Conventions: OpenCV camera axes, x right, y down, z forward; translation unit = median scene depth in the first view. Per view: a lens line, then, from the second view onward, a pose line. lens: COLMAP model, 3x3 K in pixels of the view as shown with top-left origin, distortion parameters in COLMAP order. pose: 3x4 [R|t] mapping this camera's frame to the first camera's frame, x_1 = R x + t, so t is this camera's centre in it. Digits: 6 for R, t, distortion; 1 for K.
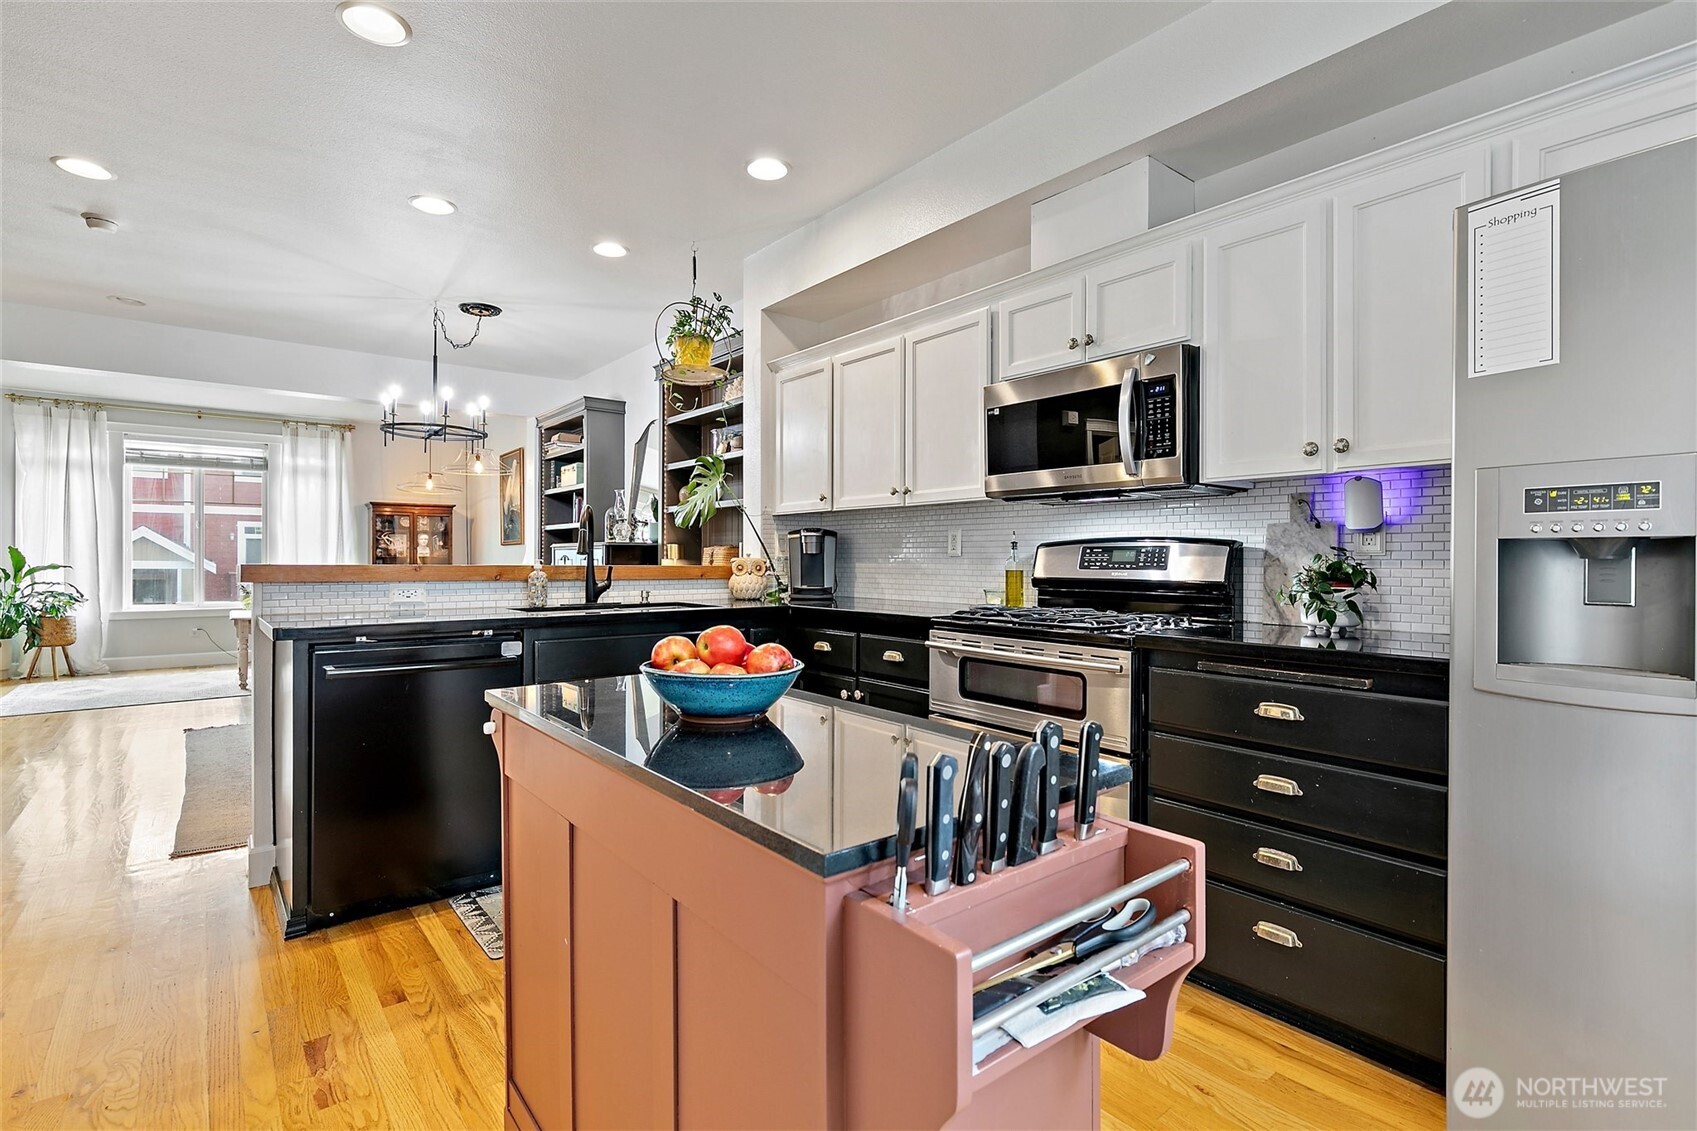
lens RADIAL K [[821.5, 0, 844.1], [0, 821.5, 560.9], [0, 0, 1]] dist [0.001657, 0.000313]
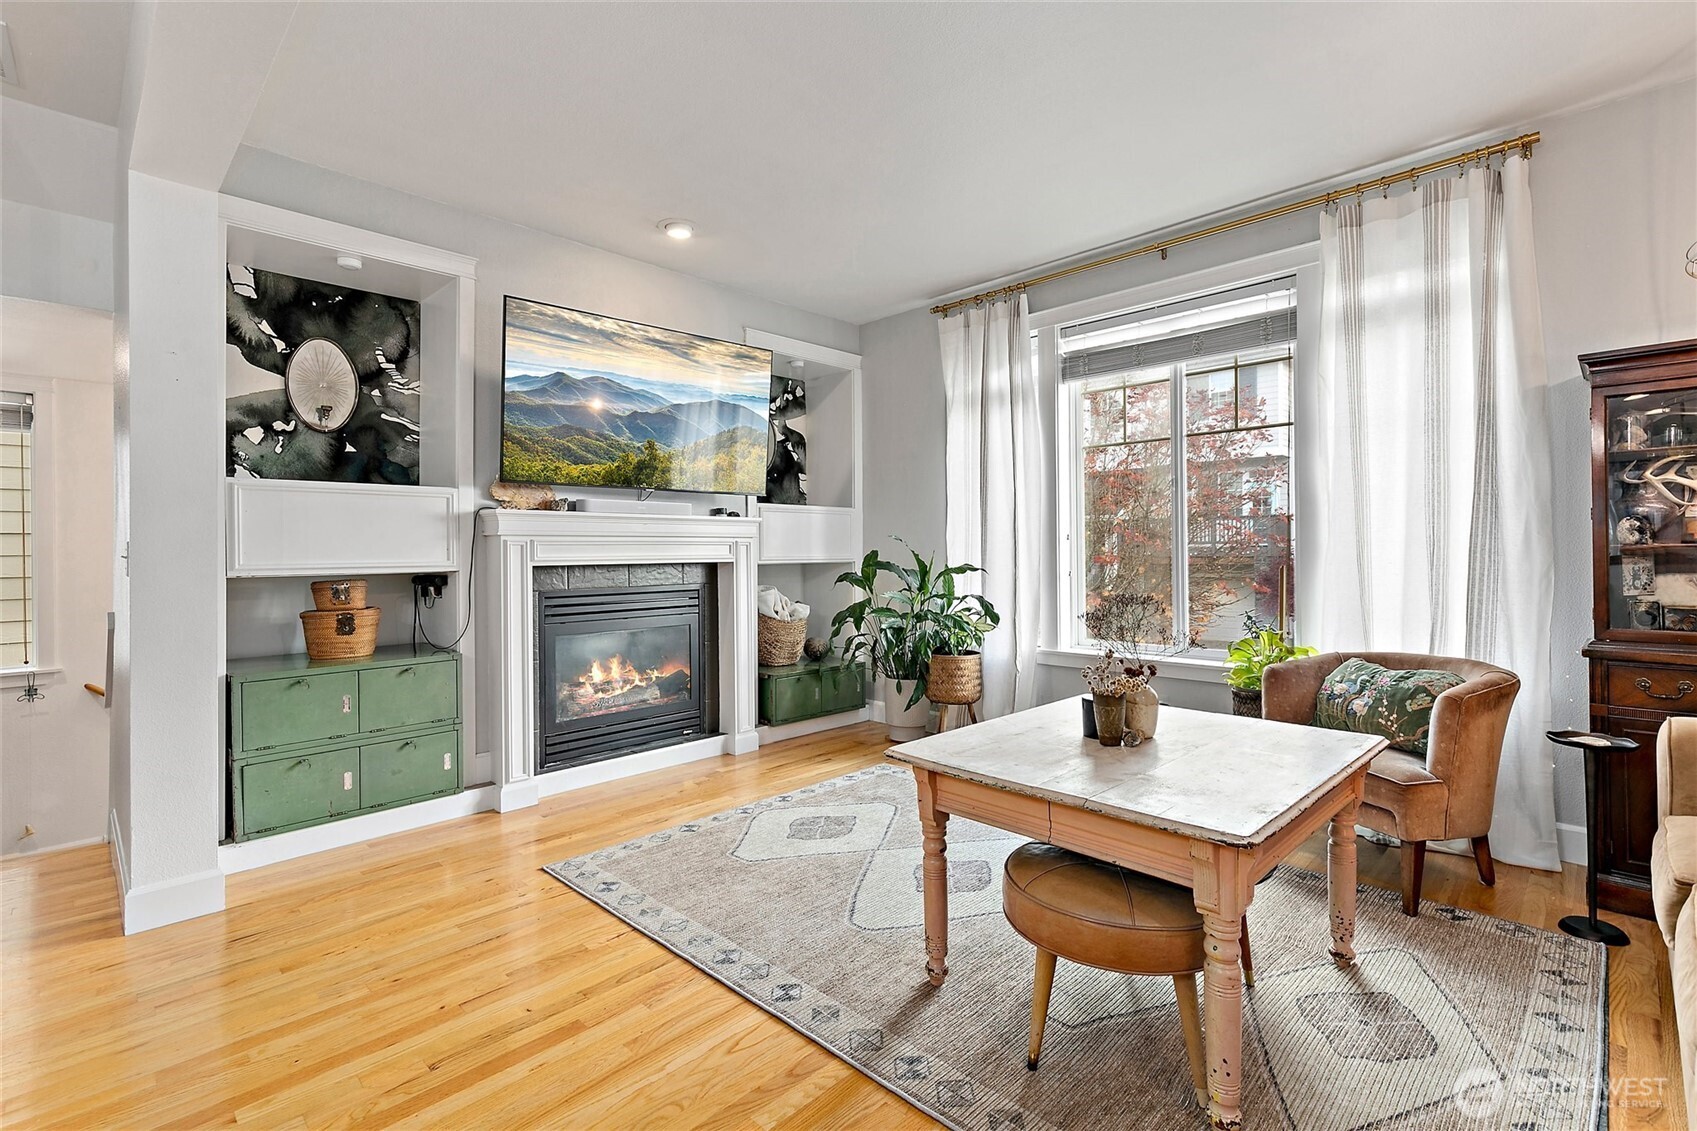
lens RADIAL K [[768.4, 0, 858.0], [0, 768.4, 553.0], [0, 0, 1]] dist [0.008087, -0.001343]
pose [[0.147149, 0.000108, -0.989114, -0.727305], [0.012317, 0.999922, 0.001941, -0.011982], [0.989038, -0.012469, 0.147136, 1.494389]]
